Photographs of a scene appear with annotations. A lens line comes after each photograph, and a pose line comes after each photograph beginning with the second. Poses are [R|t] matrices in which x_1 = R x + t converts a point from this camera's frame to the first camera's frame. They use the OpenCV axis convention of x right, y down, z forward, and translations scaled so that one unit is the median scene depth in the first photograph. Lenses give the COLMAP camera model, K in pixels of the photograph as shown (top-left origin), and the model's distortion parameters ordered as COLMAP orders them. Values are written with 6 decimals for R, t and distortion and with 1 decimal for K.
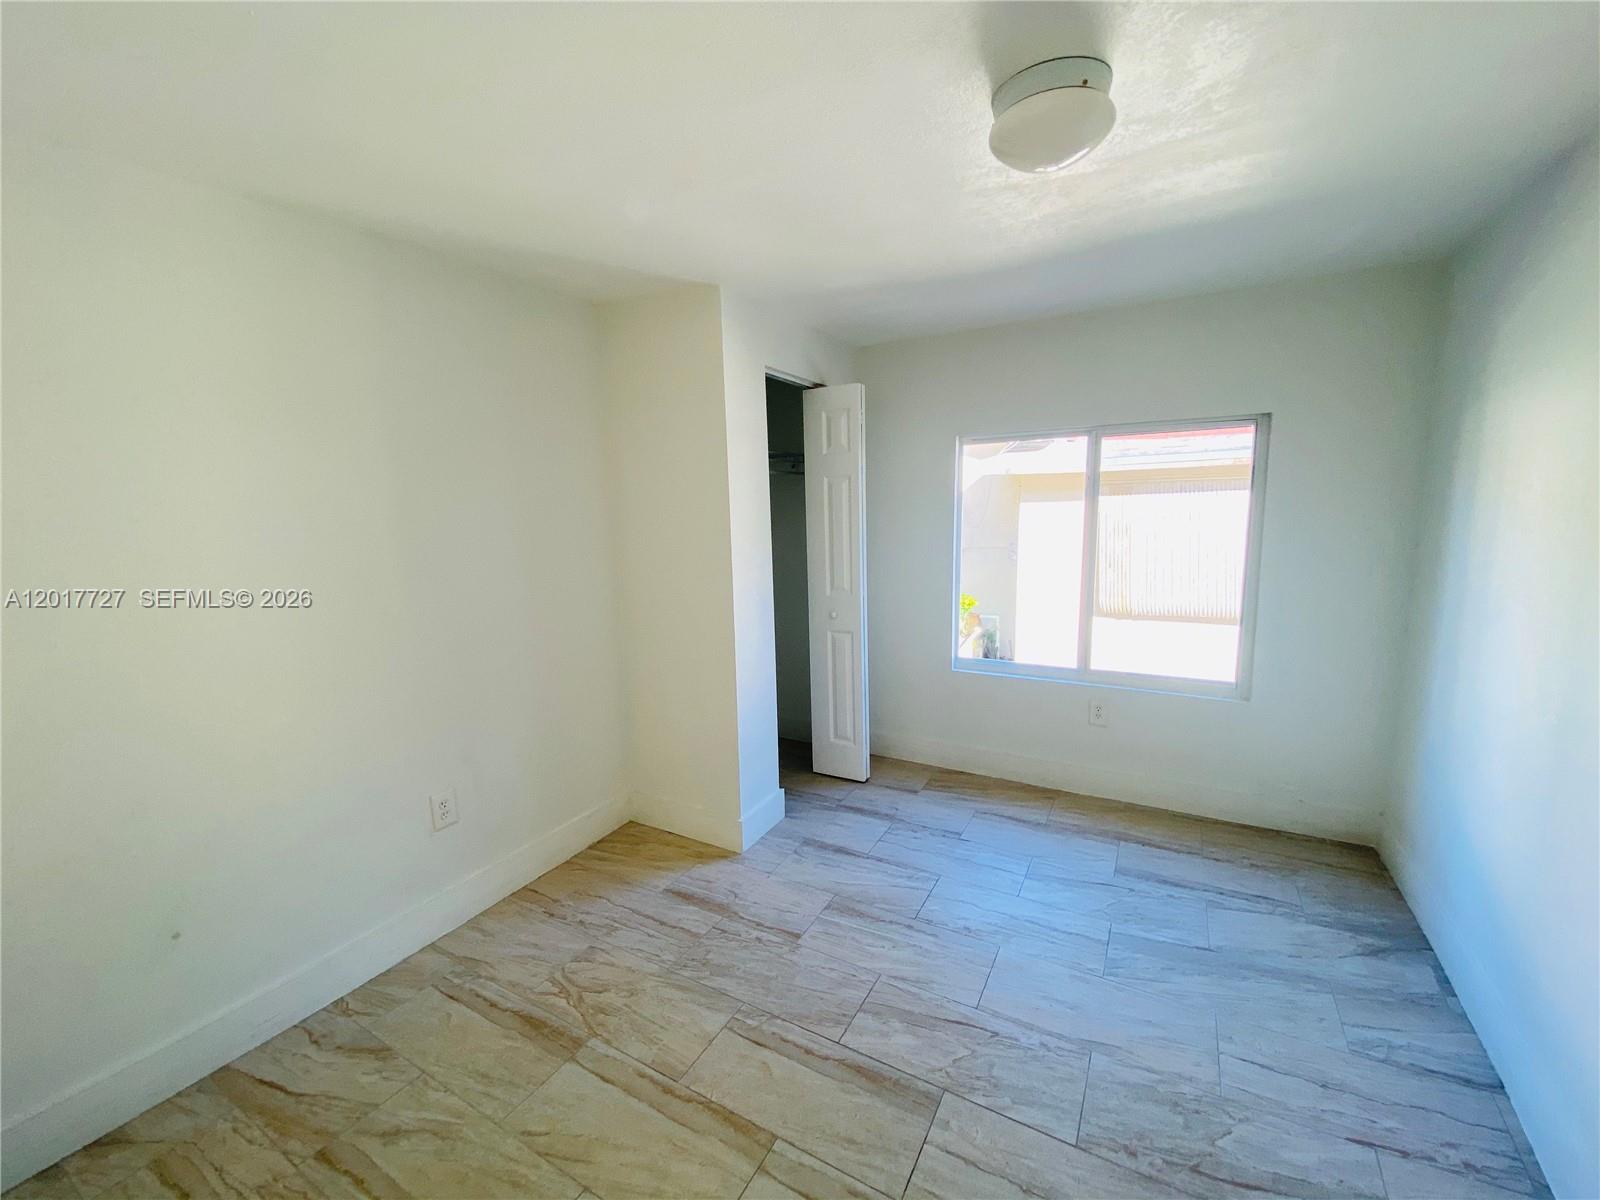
lens RADIAL K [[644.3, 0, 805.8], [0, 644.3, 601.5], [0, 0, 1]] dist [0.049490, -0.044009]
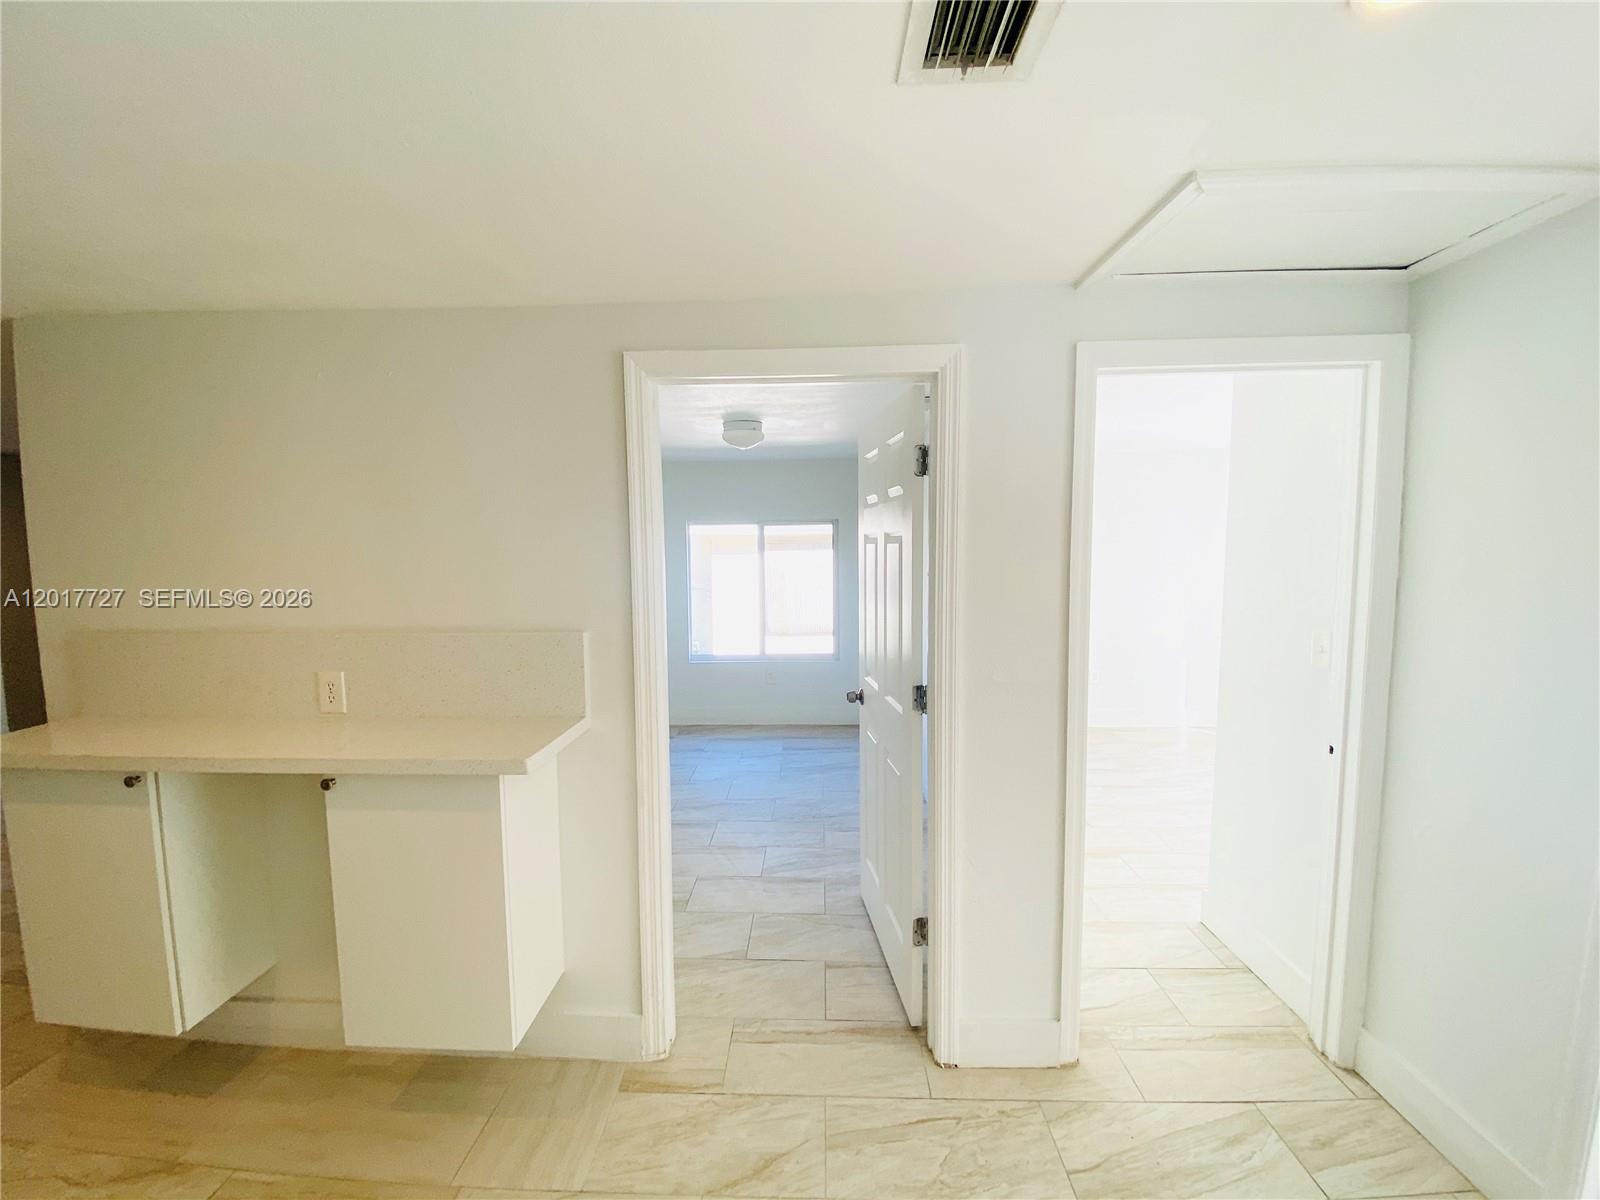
lens RADIAL K [[644.8, 0, 800.0], [0, 644.8, 600.0], [0, 0, 1]] dist [0.010814, -0.015450]
pose [[0.888744, -0.028960, 0.457489, -0.418765], [0.058294, 0.997040, -0.050129, 0.081885], [-0.454683, 0.071221, 0.887801, -0.915820]]
